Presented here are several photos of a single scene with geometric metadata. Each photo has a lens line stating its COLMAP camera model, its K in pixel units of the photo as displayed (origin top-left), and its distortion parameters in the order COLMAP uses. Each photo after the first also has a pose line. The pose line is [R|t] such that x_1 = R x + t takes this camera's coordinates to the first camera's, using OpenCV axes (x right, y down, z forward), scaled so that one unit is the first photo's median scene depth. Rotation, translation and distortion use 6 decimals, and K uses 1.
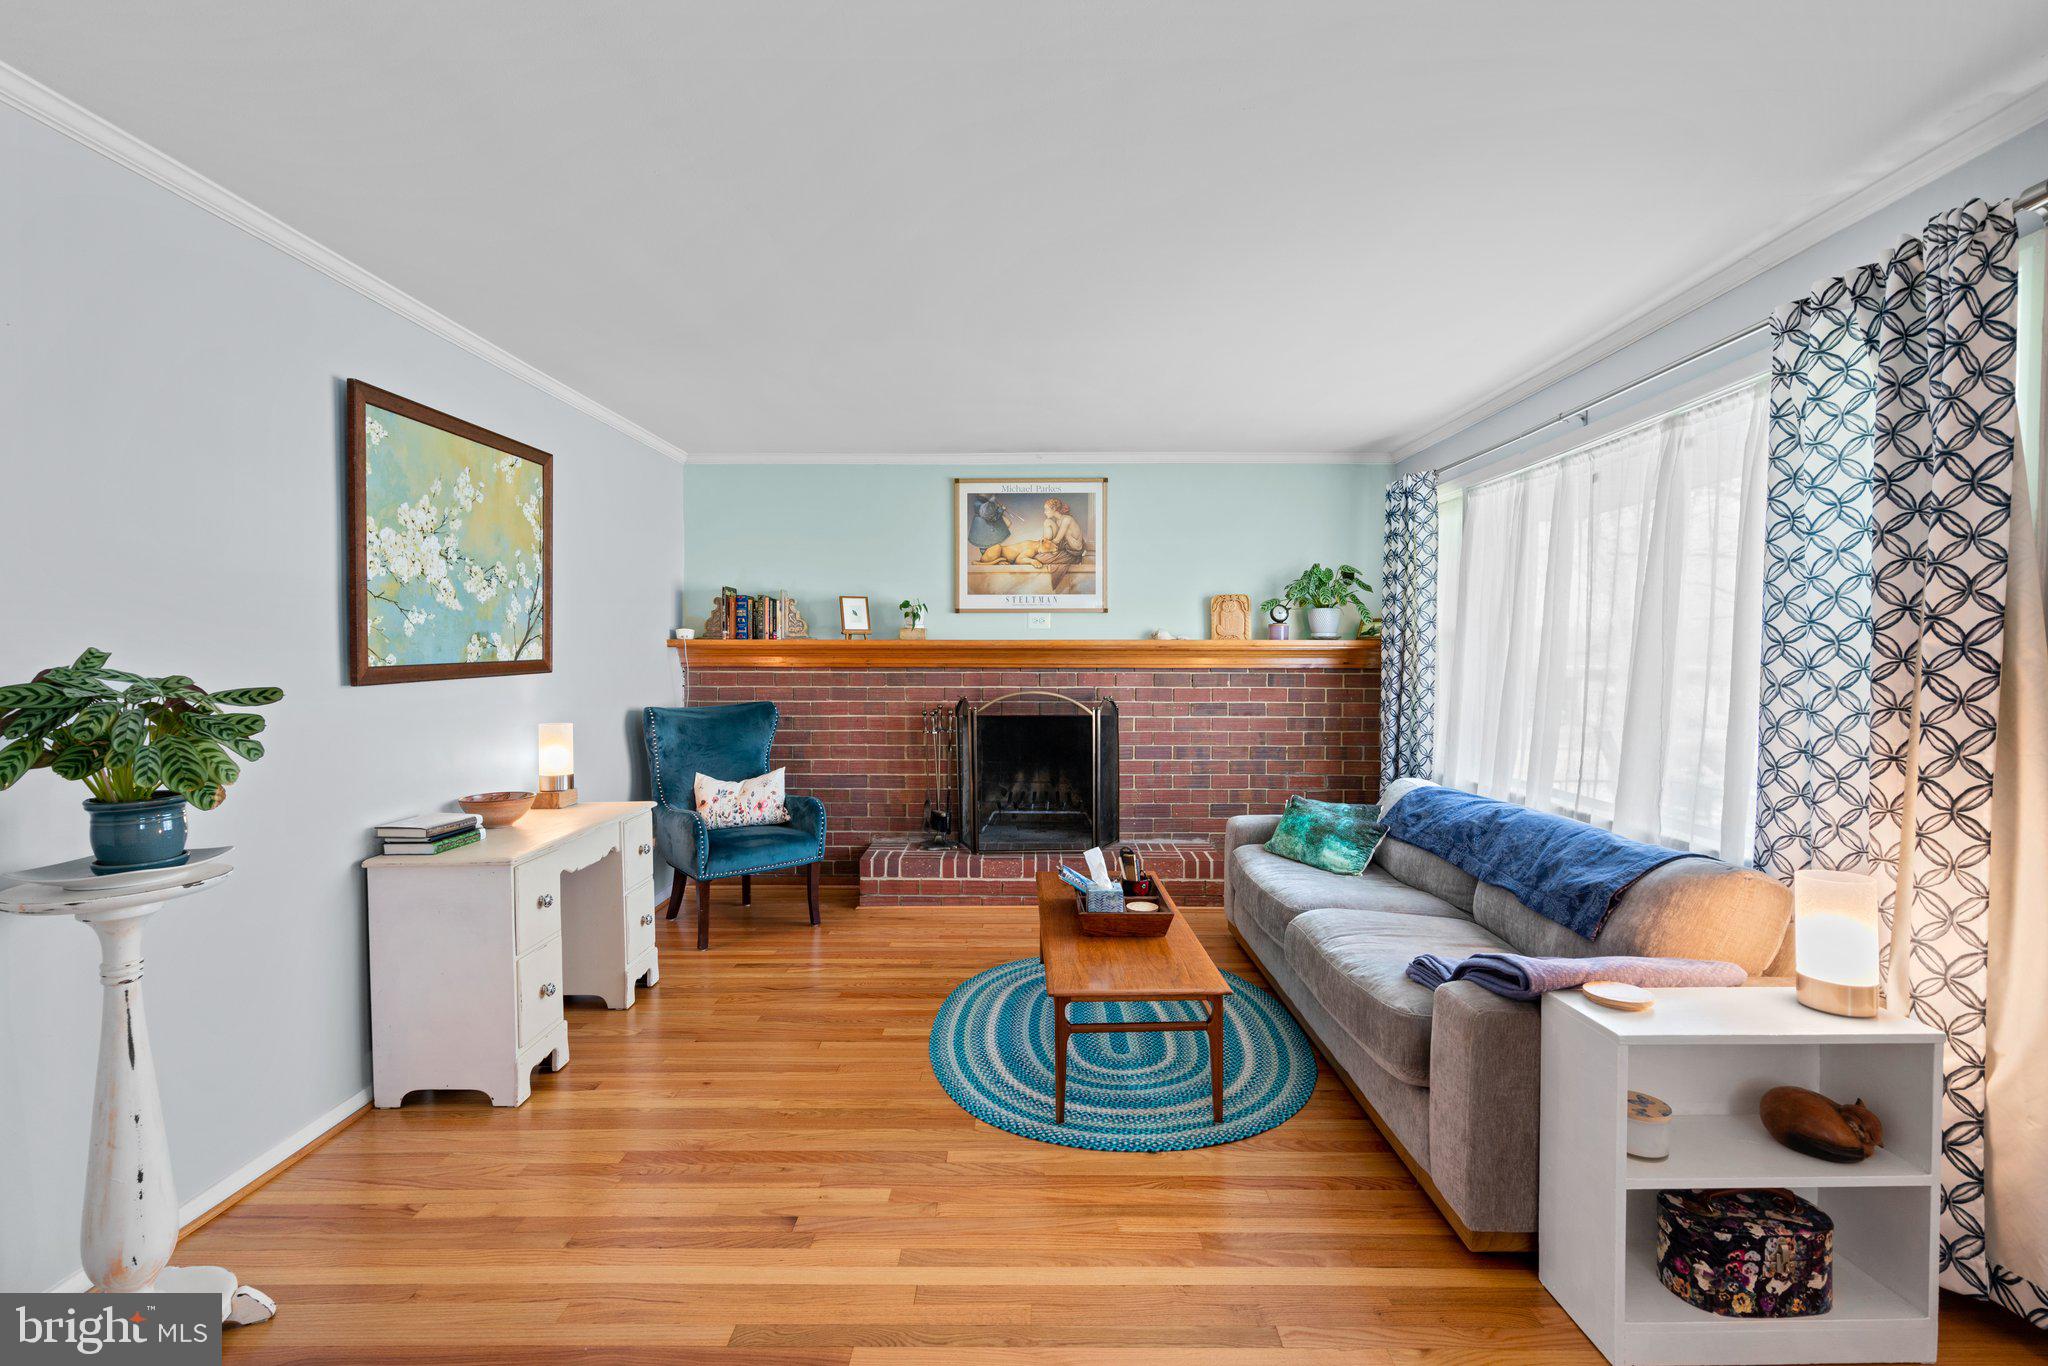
lens RADIAL K [[931.9, 0, 1030.7], [0, 931.9, 675.9], [0, 0, 1]] dist [-0.006159, 0.002724]
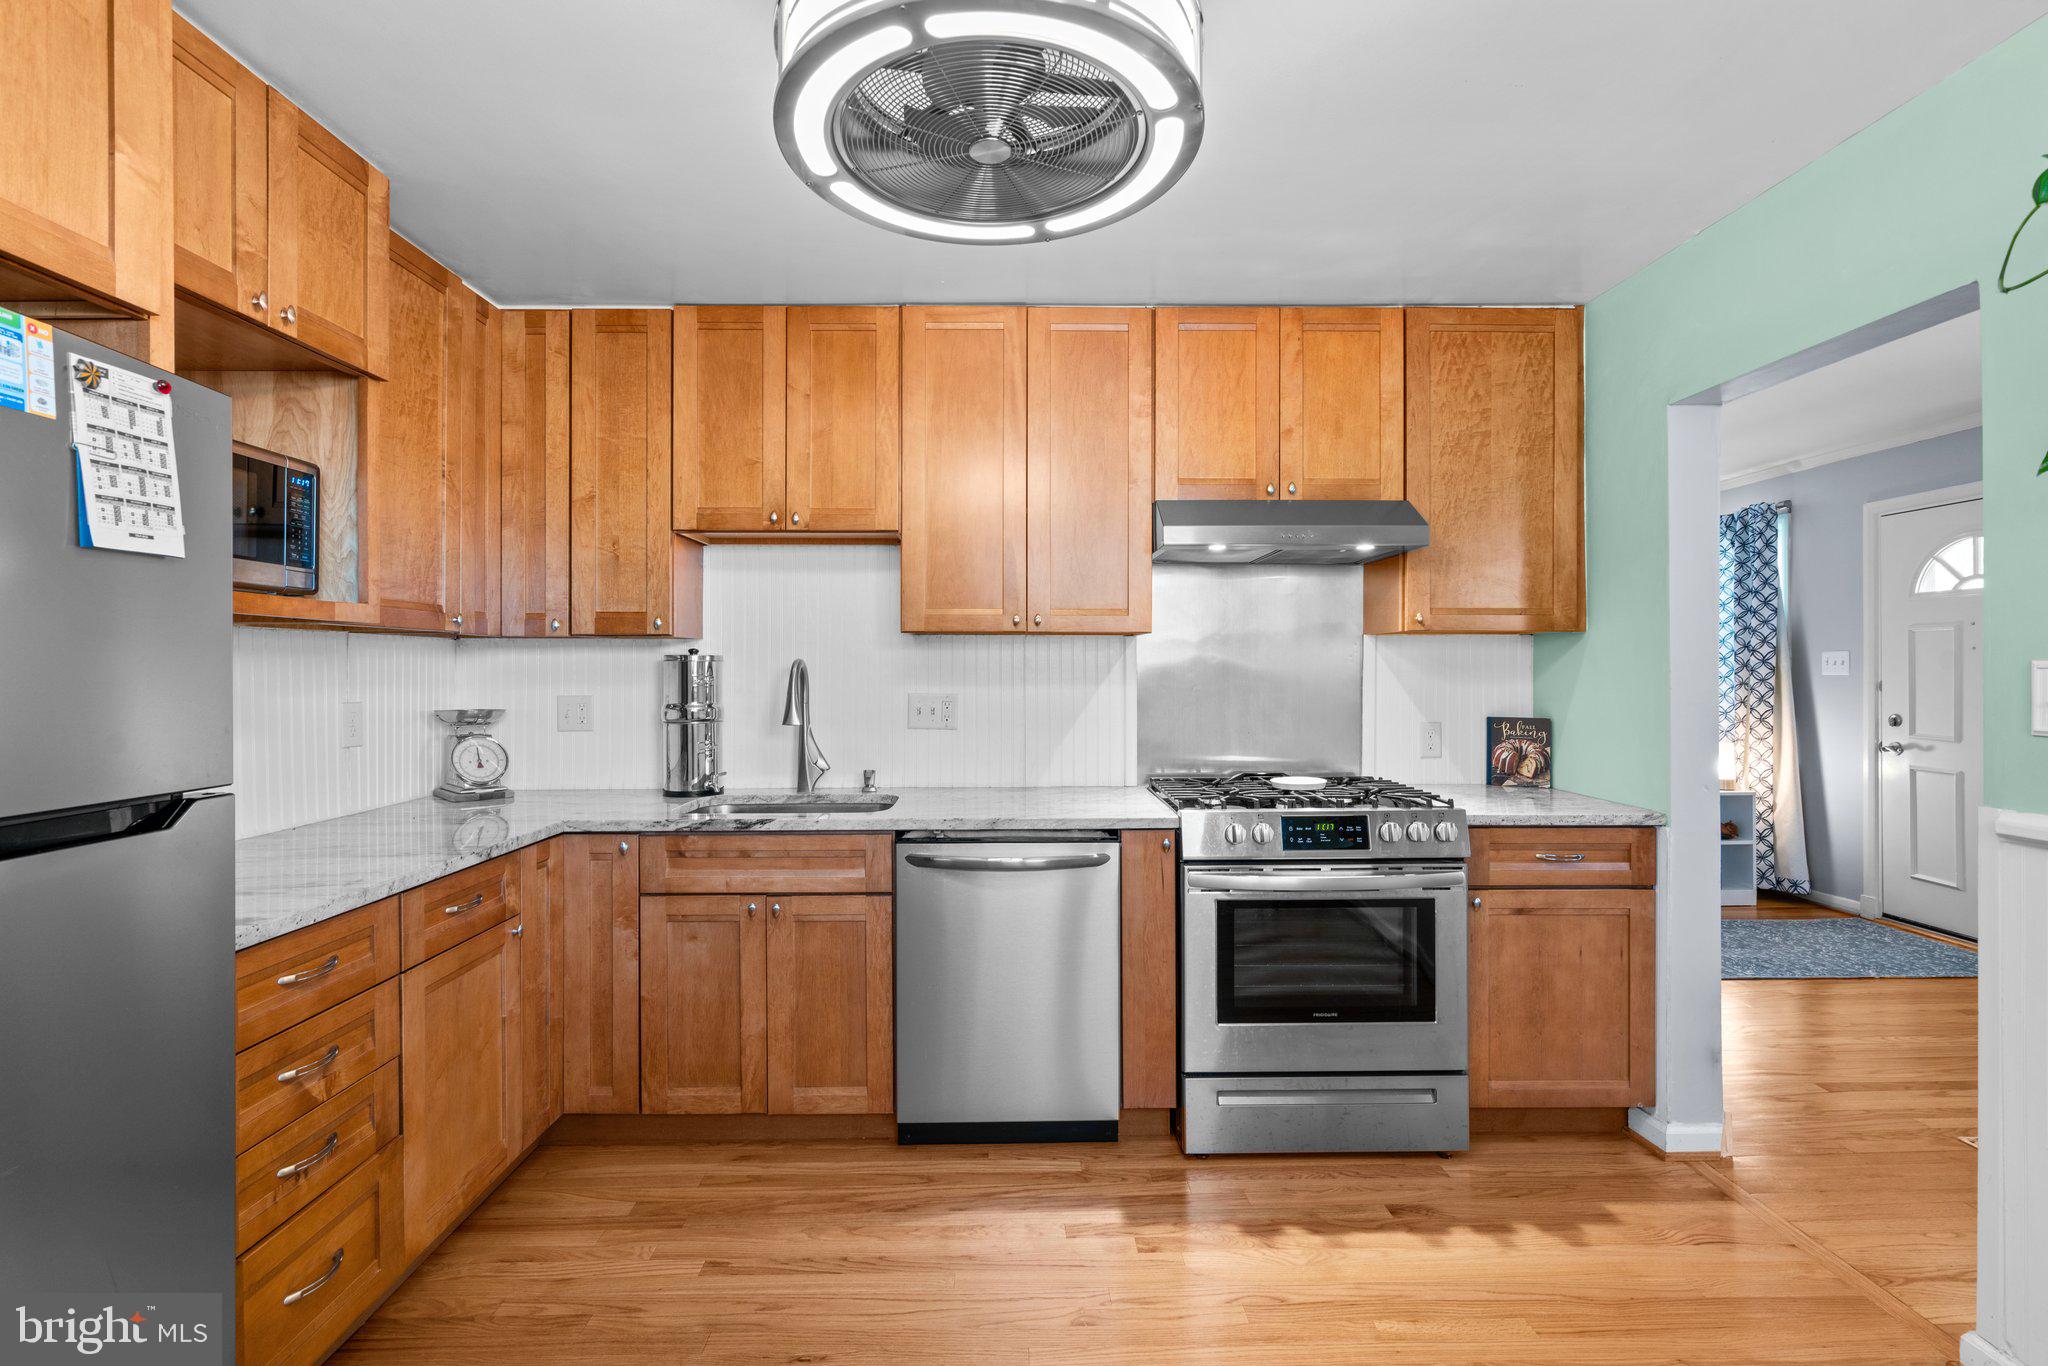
lens RADIAL K [[931.9, 0, 1015.0], [0, 931.9, 666.9], [0, 0, 1]] dist [-0.006159, 0.002724]
pose [[0.999821, -0.003705, 0.018532, -1.301748], [0.004179, 0.999663, -0.025618, 0.048848], [-0.018431, 0.025691, 0.999500, -1.754797]]
